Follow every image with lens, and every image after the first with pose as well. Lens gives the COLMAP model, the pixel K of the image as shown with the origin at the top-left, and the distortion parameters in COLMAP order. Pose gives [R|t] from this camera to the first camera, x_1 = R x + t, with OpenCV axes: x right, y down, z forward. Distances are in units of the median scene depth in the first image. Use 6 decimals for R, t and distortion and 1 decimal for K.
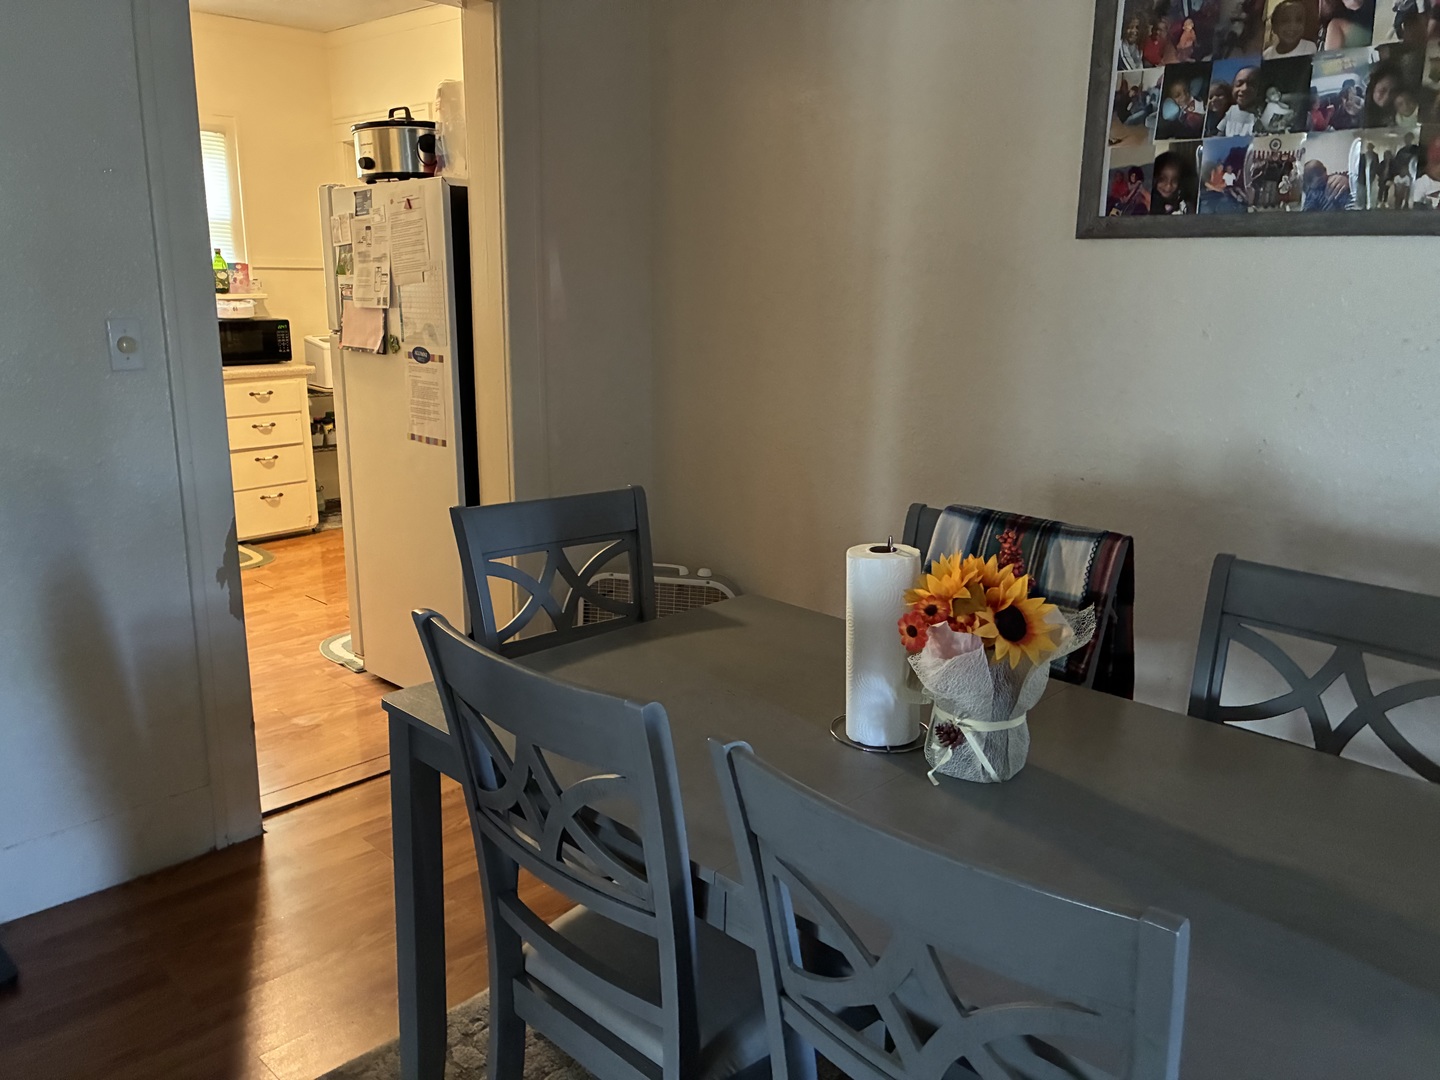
lens RADIAL K [[1092.5, 0, 721.1], [0, 1092.5, 540.6], [0, 0, 1]] dist [0.052405, -0.059228]
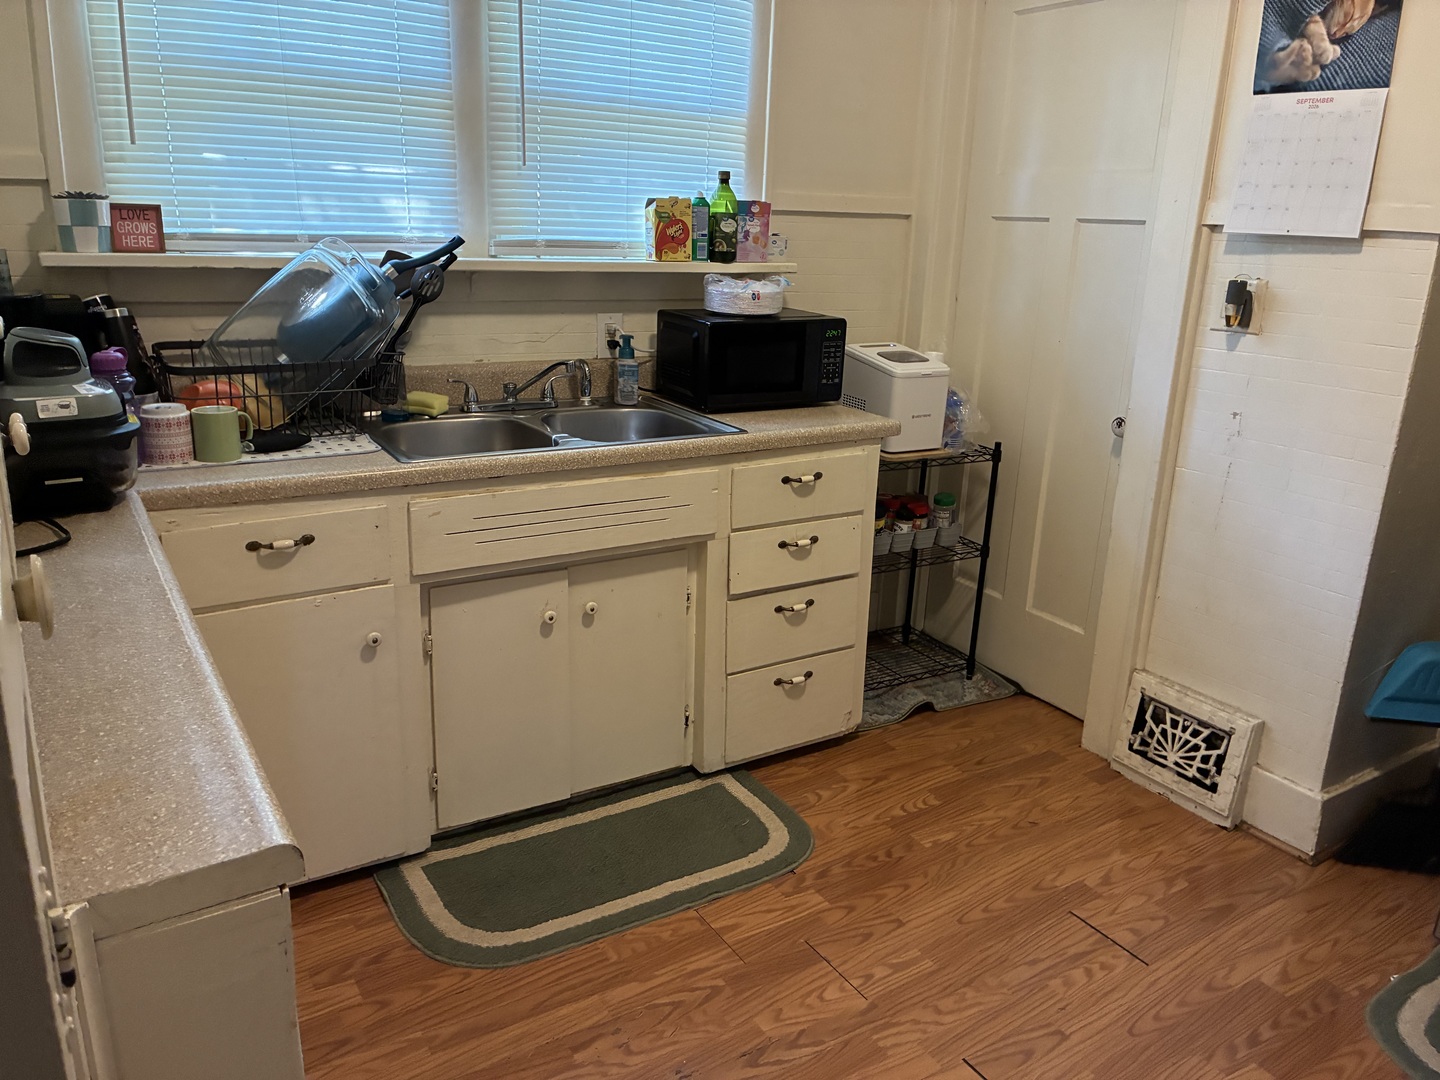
lens RADIAL K [[1092.5, 0, 720.1], [0, 1092.5, 535.6], [0, 0, 1]] dist [0.052405, -0.059228]
pose [[0.967971, 0.094315, -0.232672, -0.325980], [-0.083182, 0.994890, 0.057224, -0.127842], [0.236881, -0.036037, 0.970870, 0.506947]]
